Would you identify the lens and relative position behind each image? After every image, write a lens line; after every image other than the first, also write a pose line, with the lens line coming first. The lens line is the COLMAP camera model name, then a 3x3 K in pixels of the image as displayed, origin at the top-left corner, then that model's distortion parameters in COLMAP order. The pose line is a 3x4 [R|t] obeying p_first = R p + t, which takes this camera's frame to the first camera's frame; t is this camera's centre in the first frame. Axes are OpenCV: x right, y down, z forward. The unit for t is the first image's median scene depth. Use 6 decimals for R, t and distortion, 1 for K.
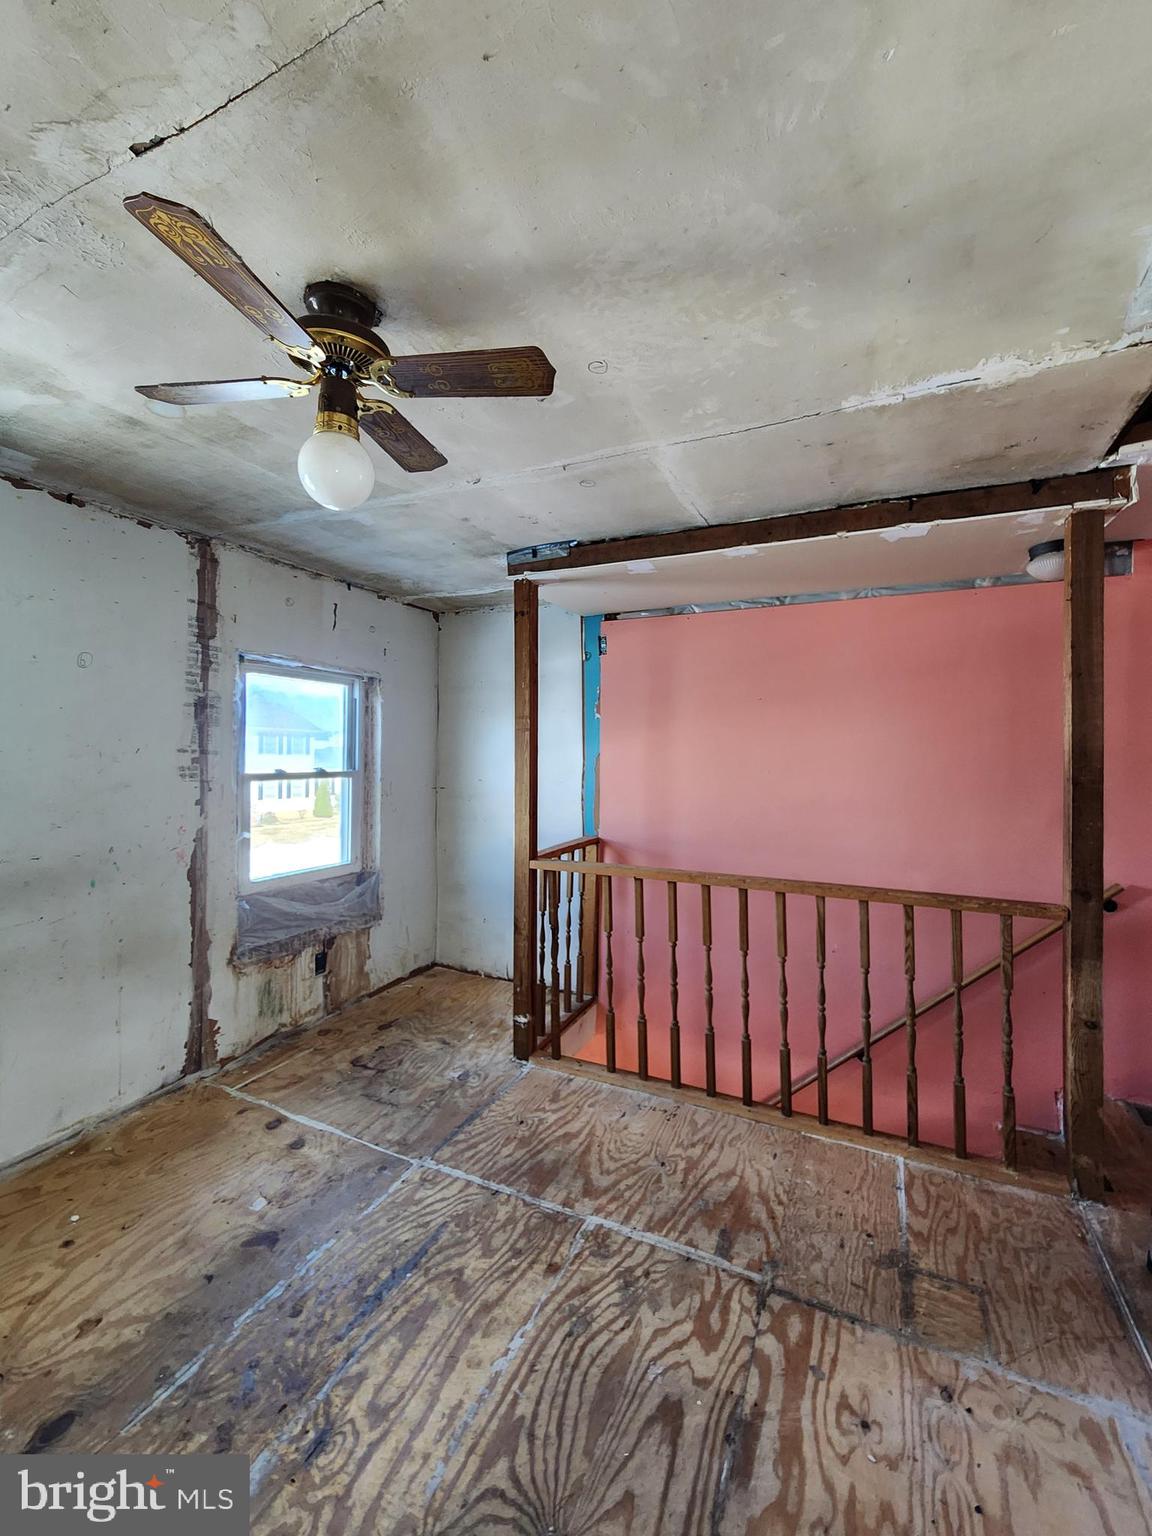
lens RADIAL K [[630.5, 0, 575.6], [0, 630.5, 770.1], [0, 0, 1]] dist [-0.002404, 0.000796]
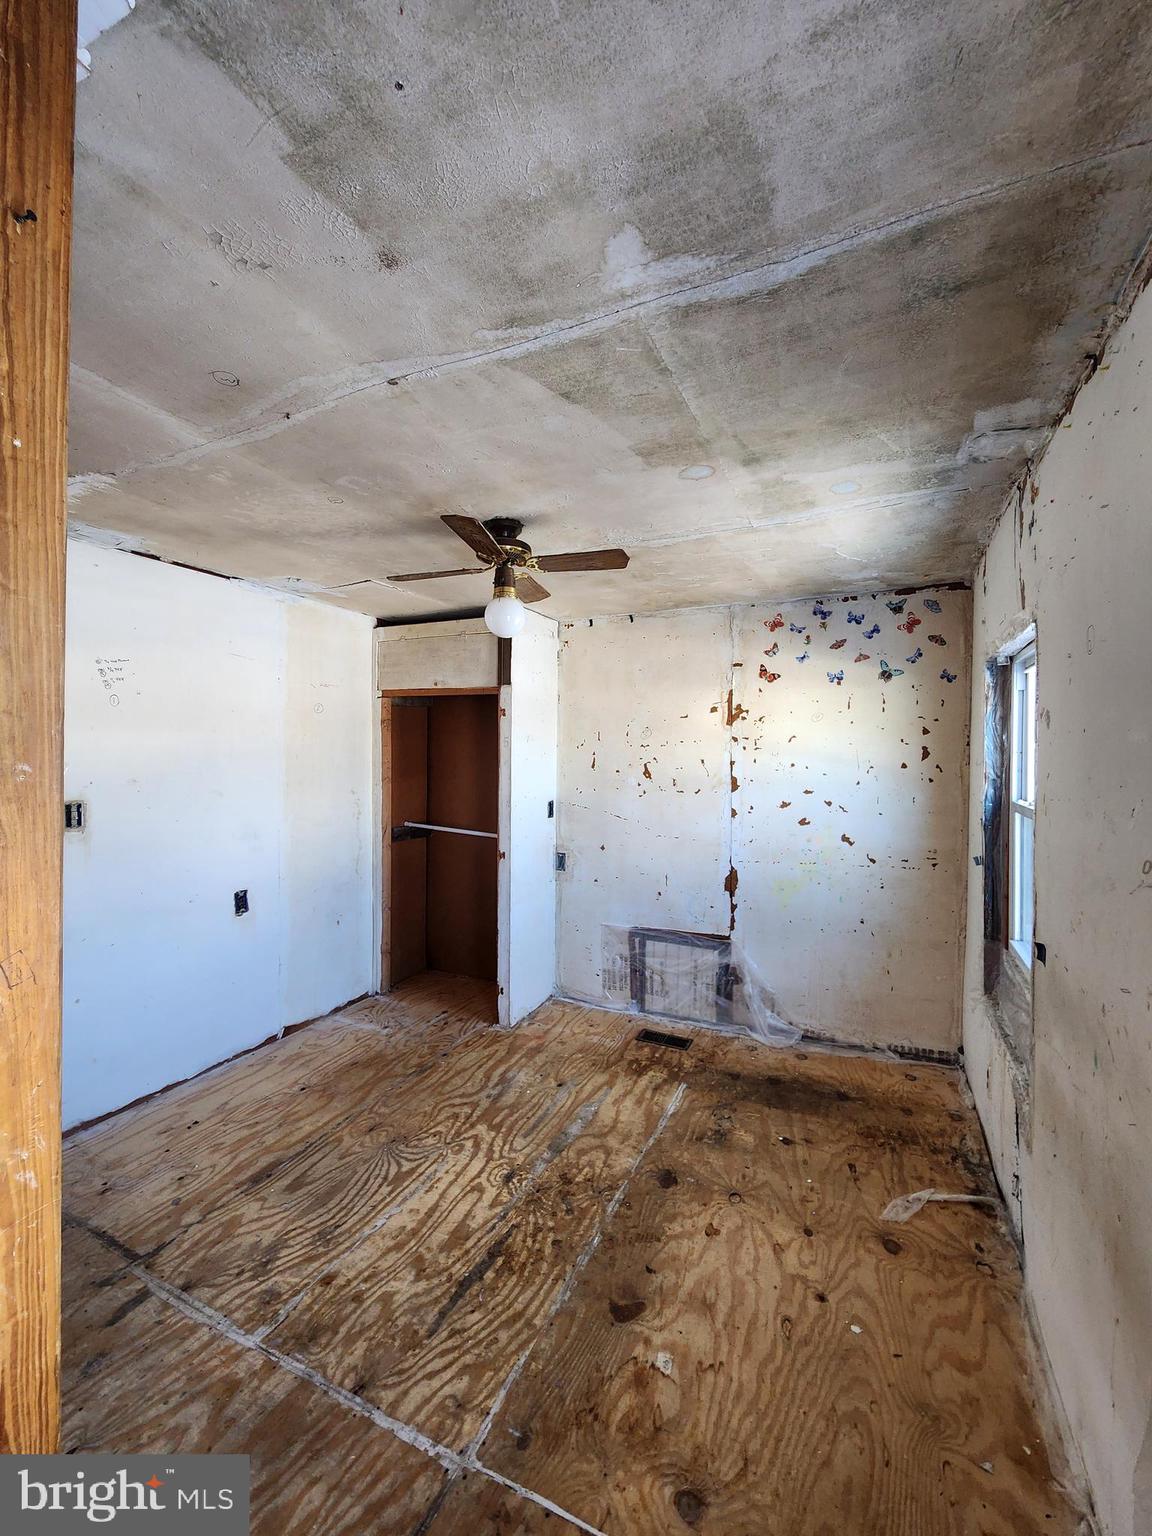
lens RADIAL K [[630.5, 0, 576.6], [0, 630.5, 765.5], [0, 0, 1]] dist [-0.002404, 0.000796]
pose [[-0.999687, -0.022512, 0.010948, -0.450912], [-0.021996, 0.998738, 0.045152, -0.106607], [-0.011951, 0.044897, -0.998920, 2.056590]]
